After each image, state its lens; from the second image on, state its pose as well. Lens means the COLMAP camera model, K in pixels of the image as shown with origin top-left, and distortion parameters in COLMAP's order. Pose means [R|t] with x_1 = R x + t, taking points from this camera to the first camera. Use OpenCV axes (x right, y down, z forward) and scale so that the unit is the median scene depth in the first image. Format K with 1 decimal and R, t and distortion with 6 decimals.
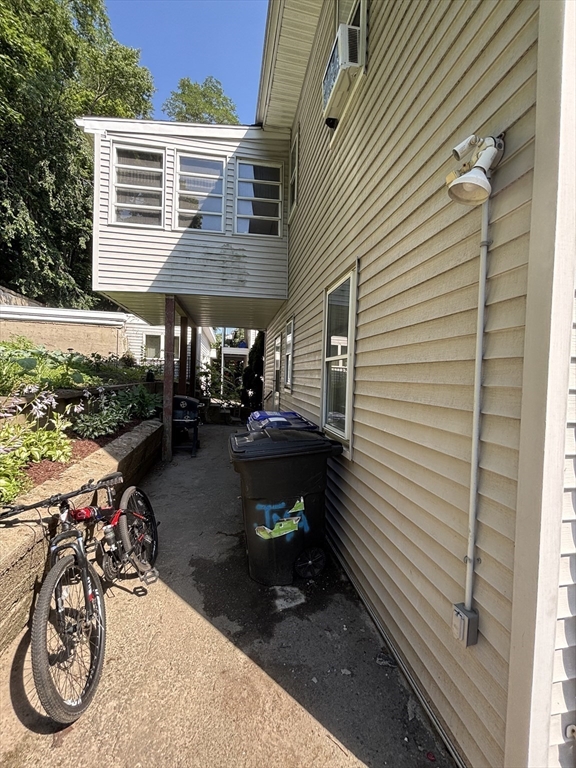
lens RADIAL K [[310.3, 0, 287.6], [0, 310.3, 381.1], [0, 0, 1]] dist [-0.001894, 0.000206]
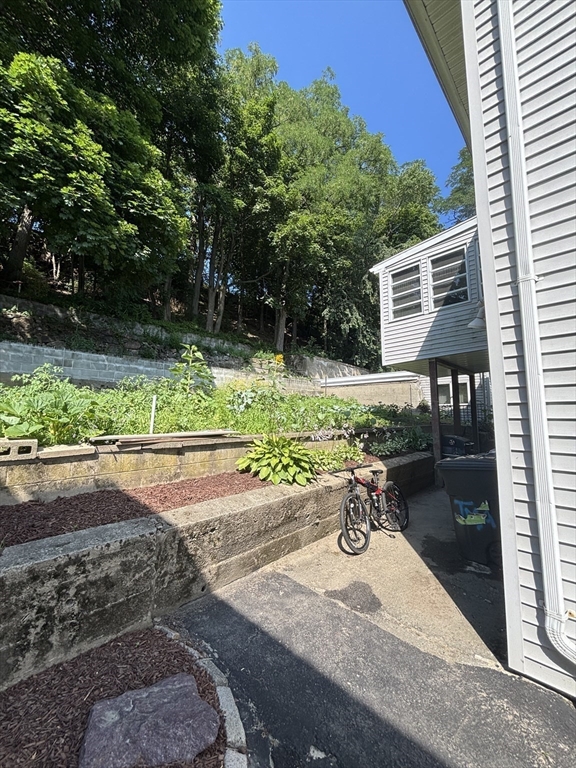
lens RADIAL K [[309.2, 0, 290.0], [0, 309.2, 382.1], [0, 0, 1]] dist [-0.000721, 0.000129]
pose [[0.587847, -0.118754, -0.800208, 0.325391], [0.003775, 0.989559, -0.144081, 0.015066], [0.808963, 0.081677, 0.582157, -0.276397]]
